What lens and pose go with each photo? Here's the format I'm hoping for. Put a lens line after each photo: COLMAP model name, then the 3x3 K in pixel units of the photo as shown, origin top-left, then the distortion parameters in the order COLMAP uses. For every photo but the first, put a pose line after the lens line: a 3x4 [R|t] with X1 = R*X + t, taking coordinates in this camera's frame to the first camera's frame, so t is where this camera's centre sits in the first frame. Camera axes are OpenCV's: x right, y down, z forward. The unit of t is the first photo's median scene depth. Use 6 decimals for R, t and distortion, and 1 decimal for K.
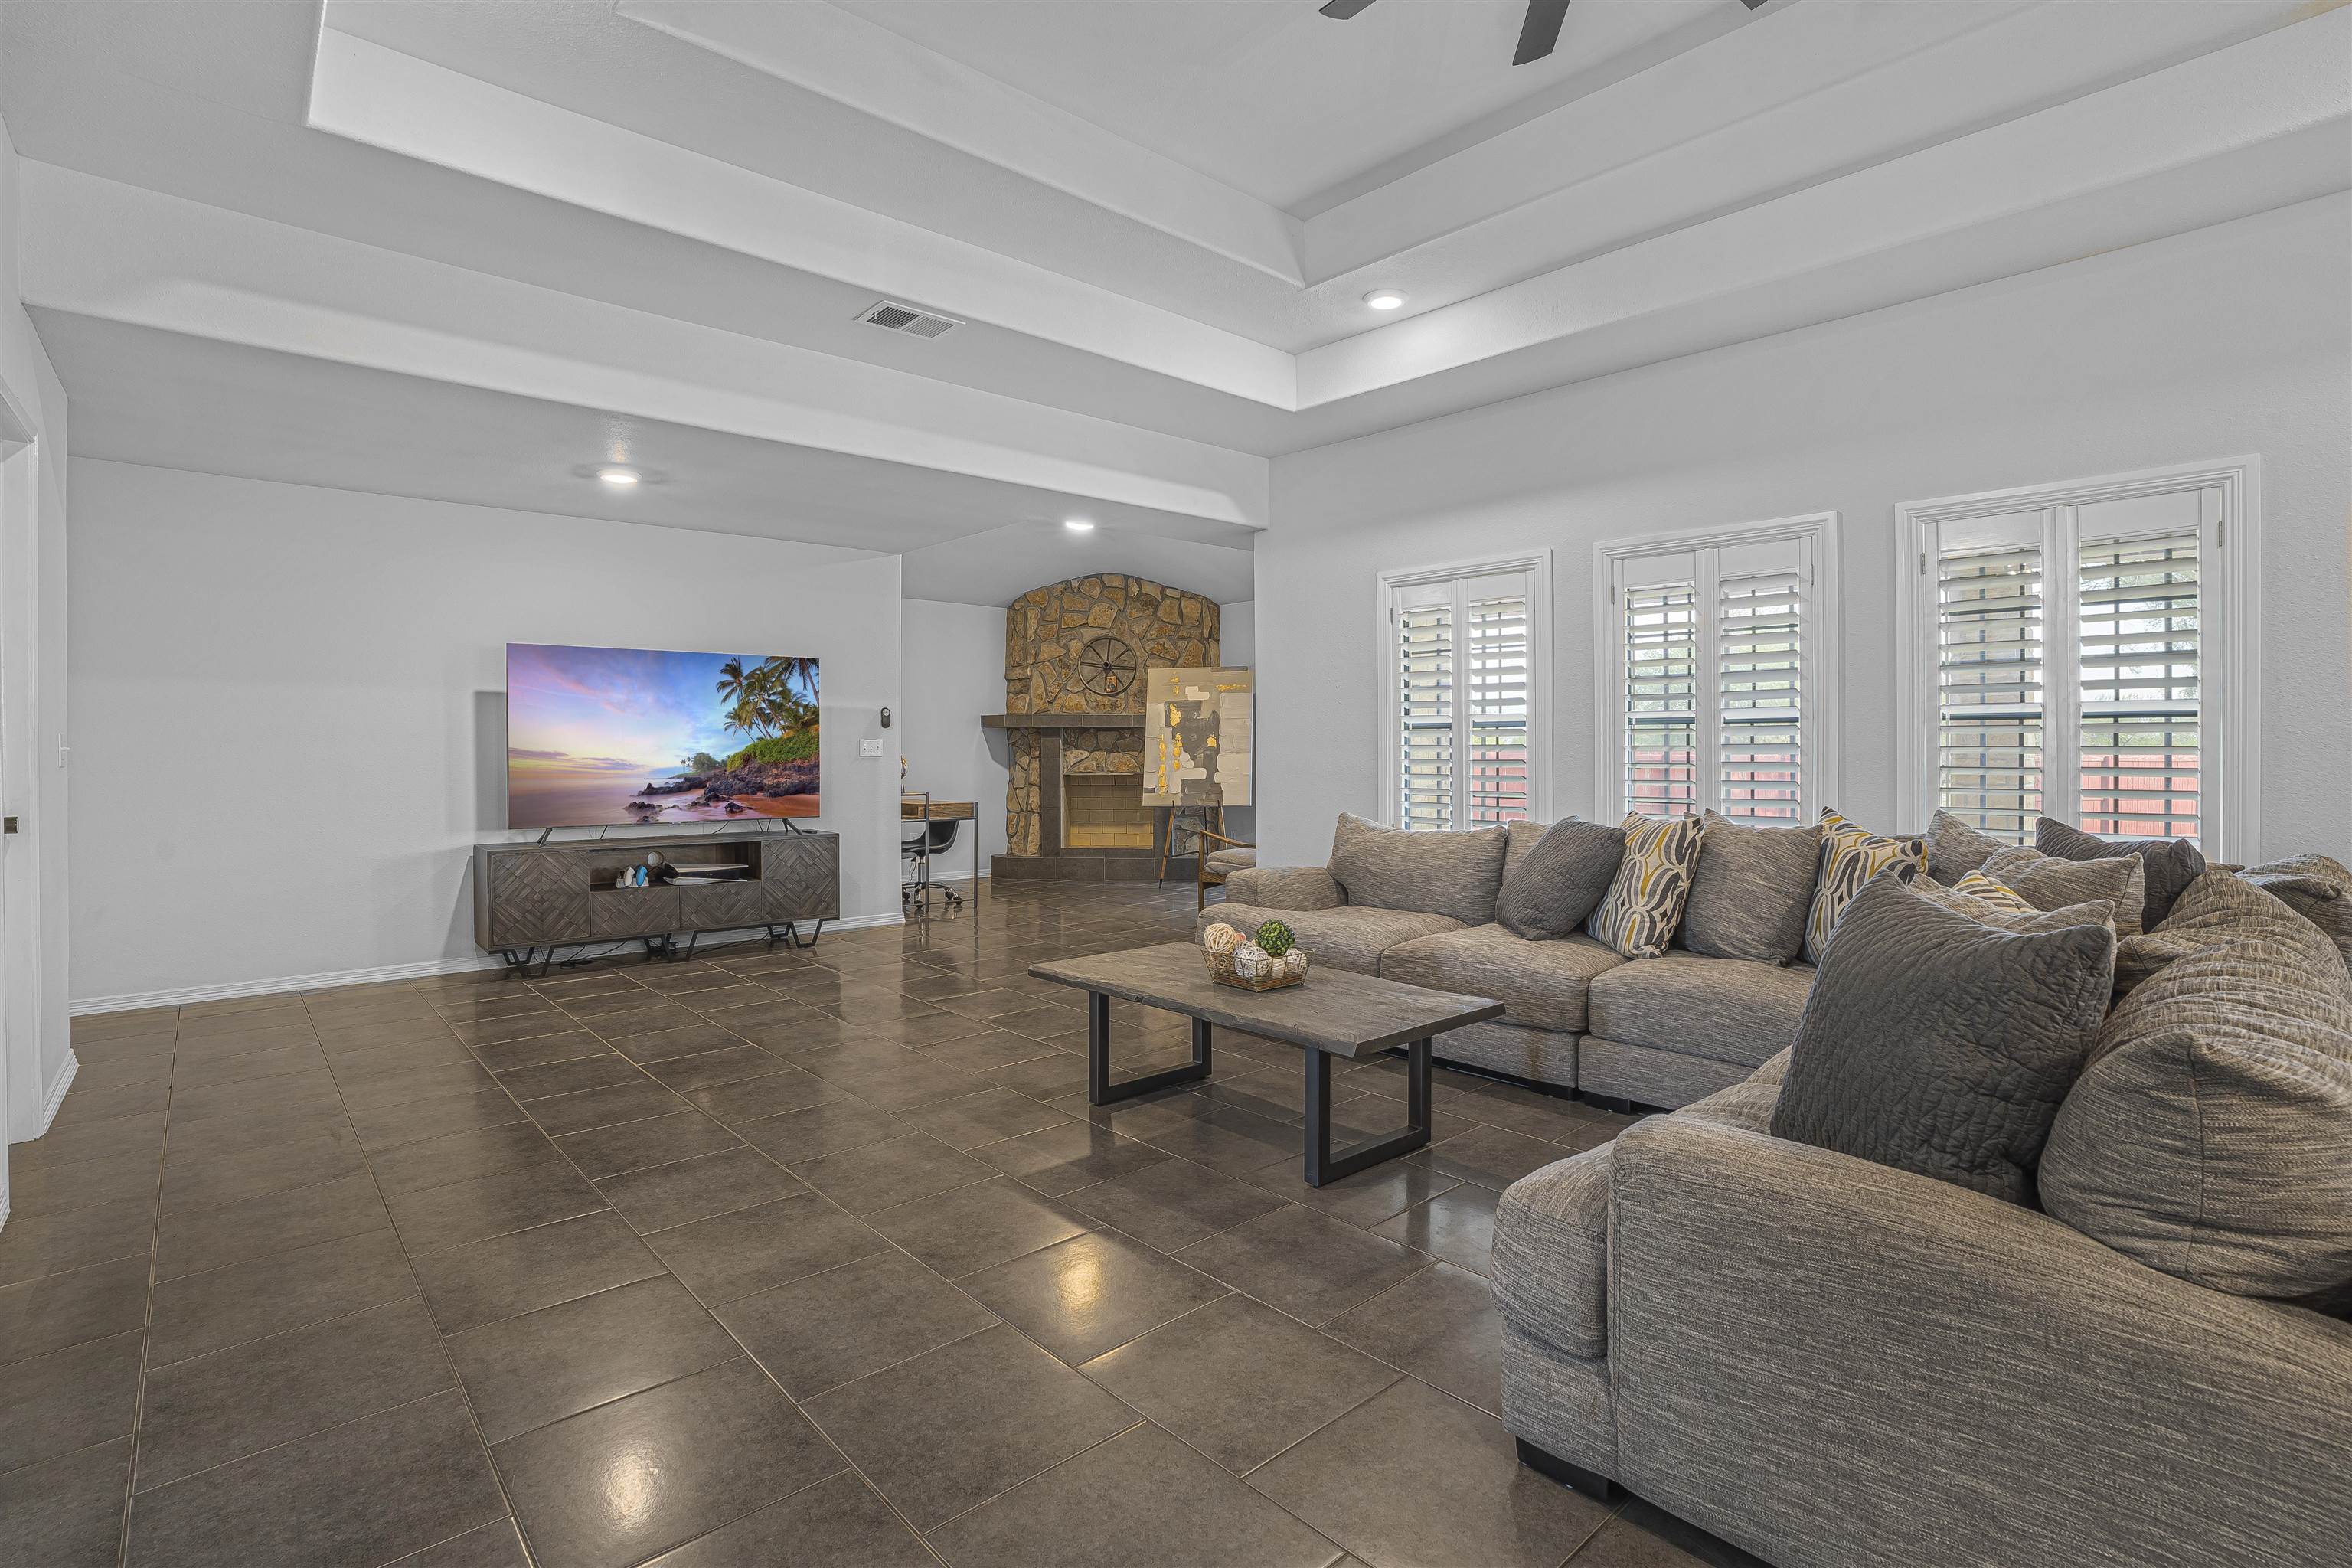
lens RADIAL K [[1178.9, 0, 1166.8], [0, 1178.9, 695.8], [0, 0, 1]] dist [-0.002199, 0.000064]
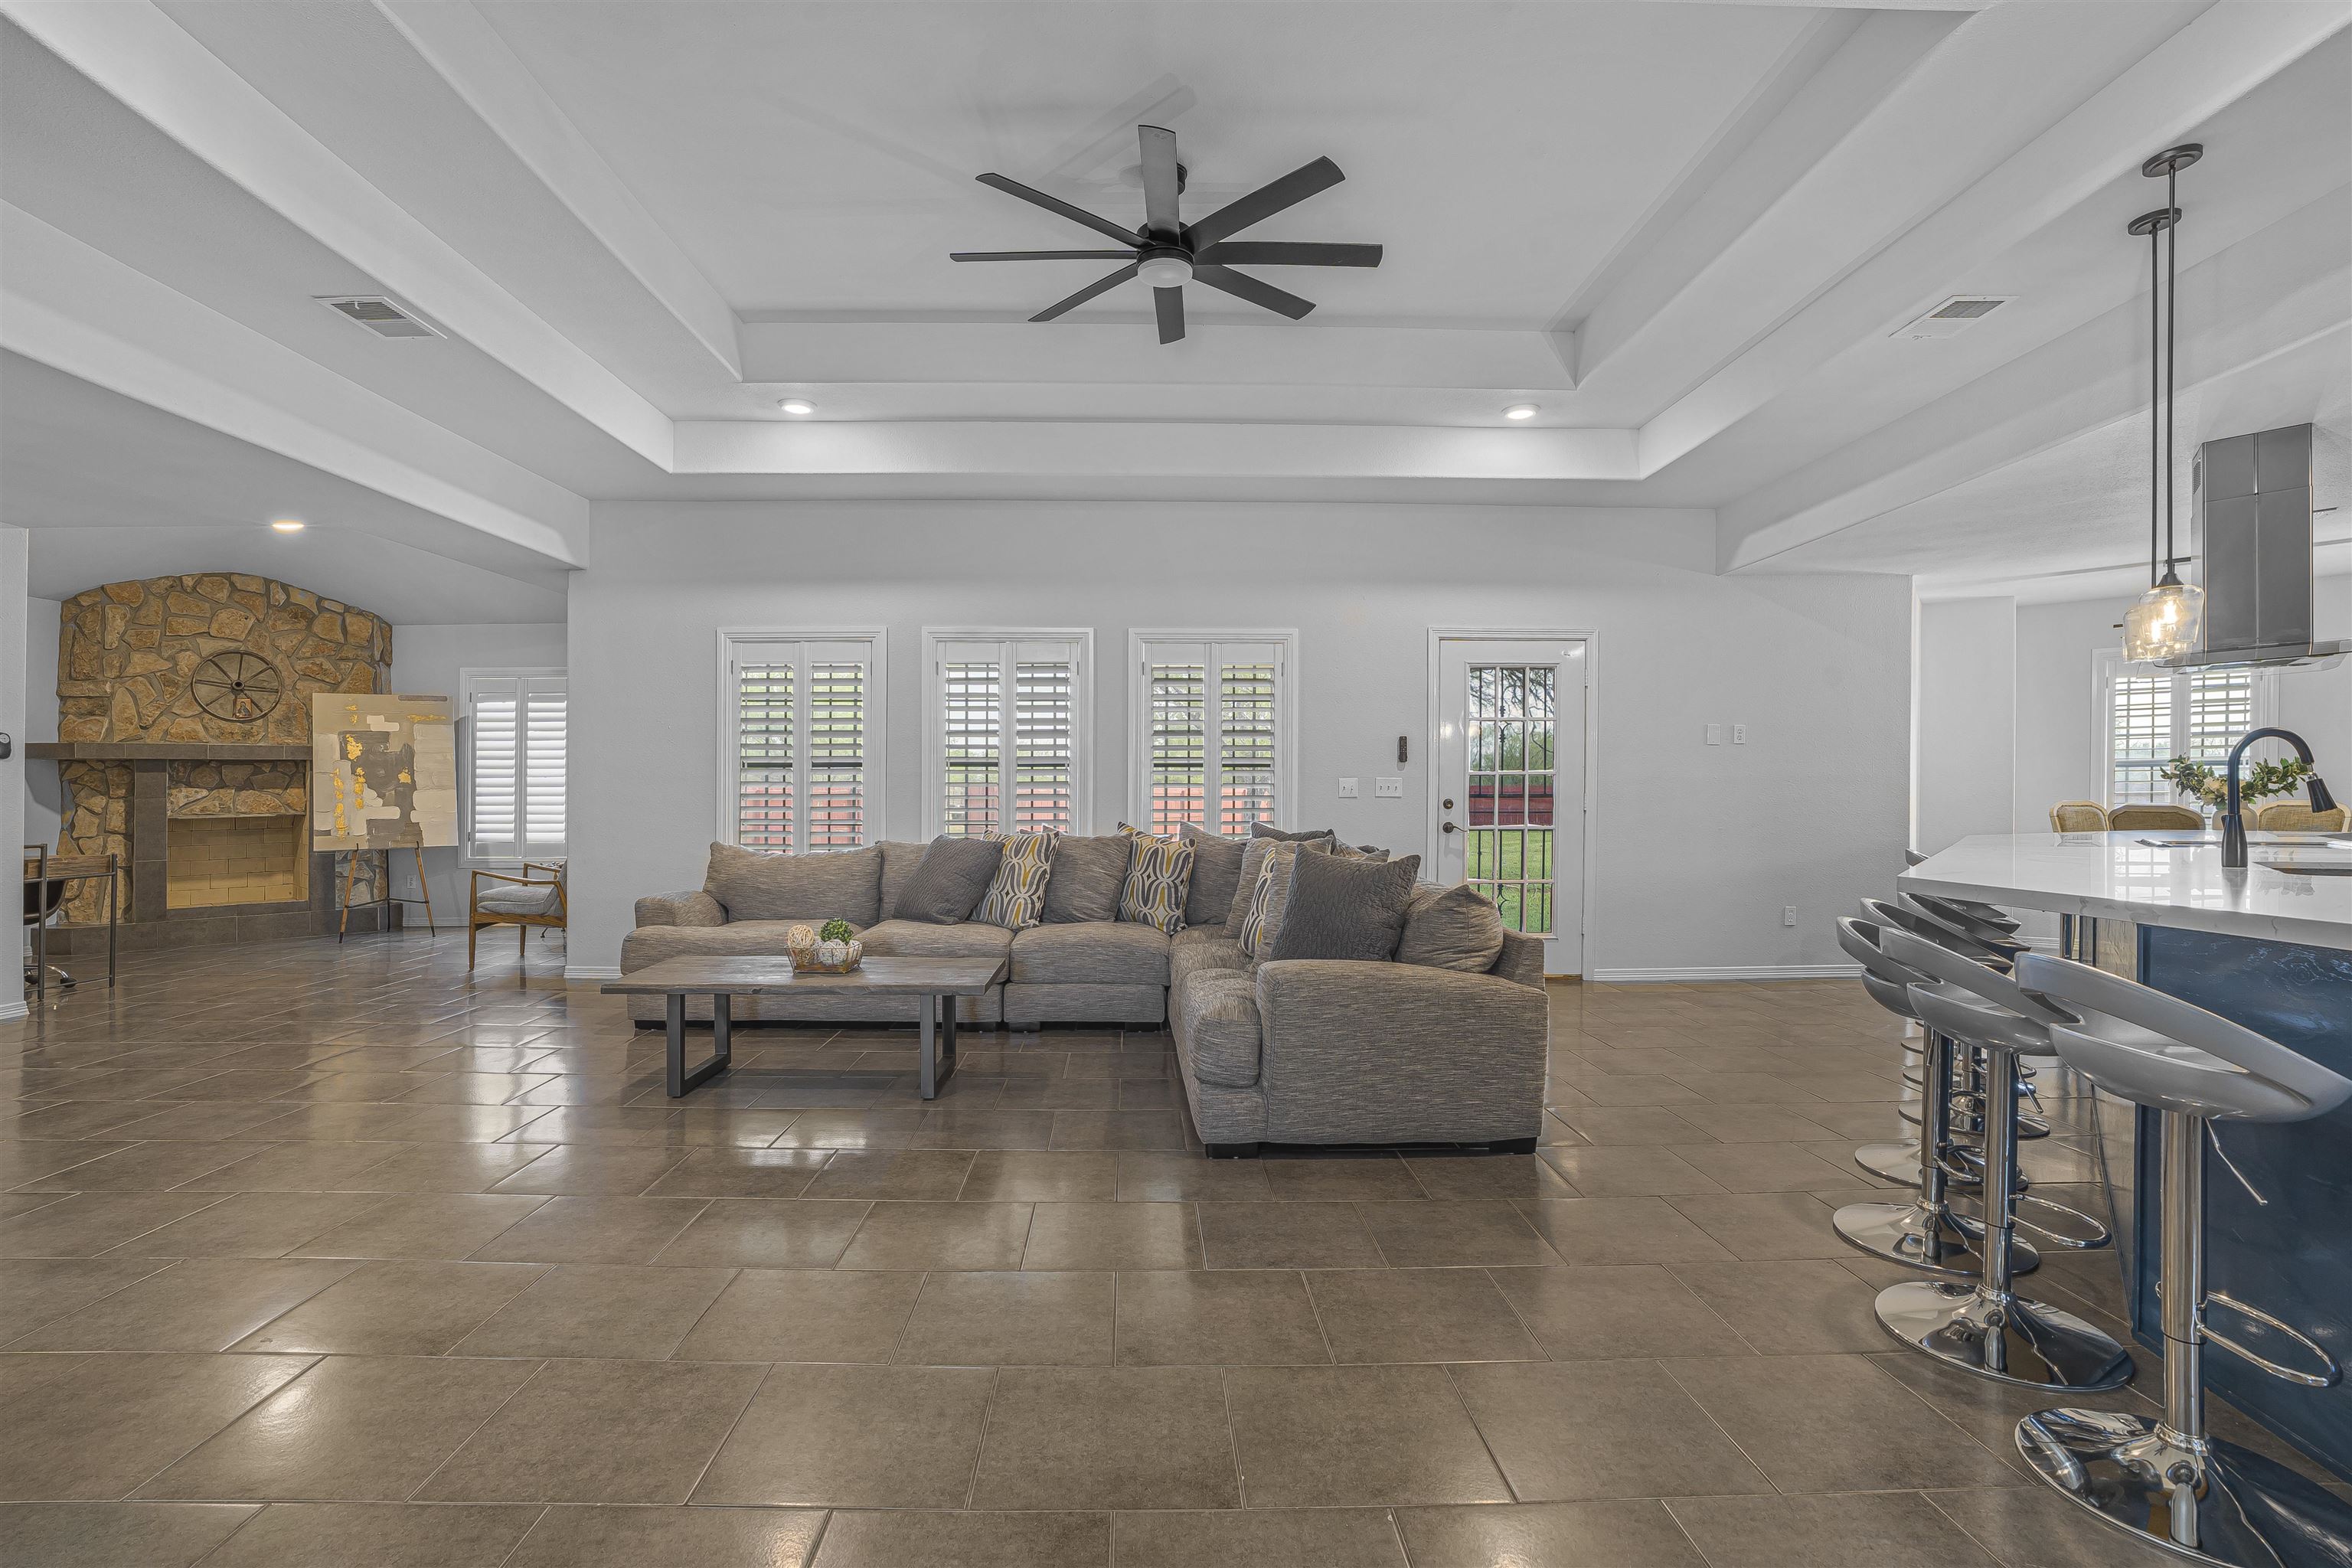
lens RADIAL K [[1173.8, 0, 1170.3], [0, 1173.8, 765.9], [0, 0, 1]] dist [-0.004646, 0.000631]
pose [[0.667998, 0.008762, 0.744111, -0.231447], [-0.031567, 0.999364, 0.016570, -0.003567], [-0.743493, -0.034558, 0.667850, -0.040310]]
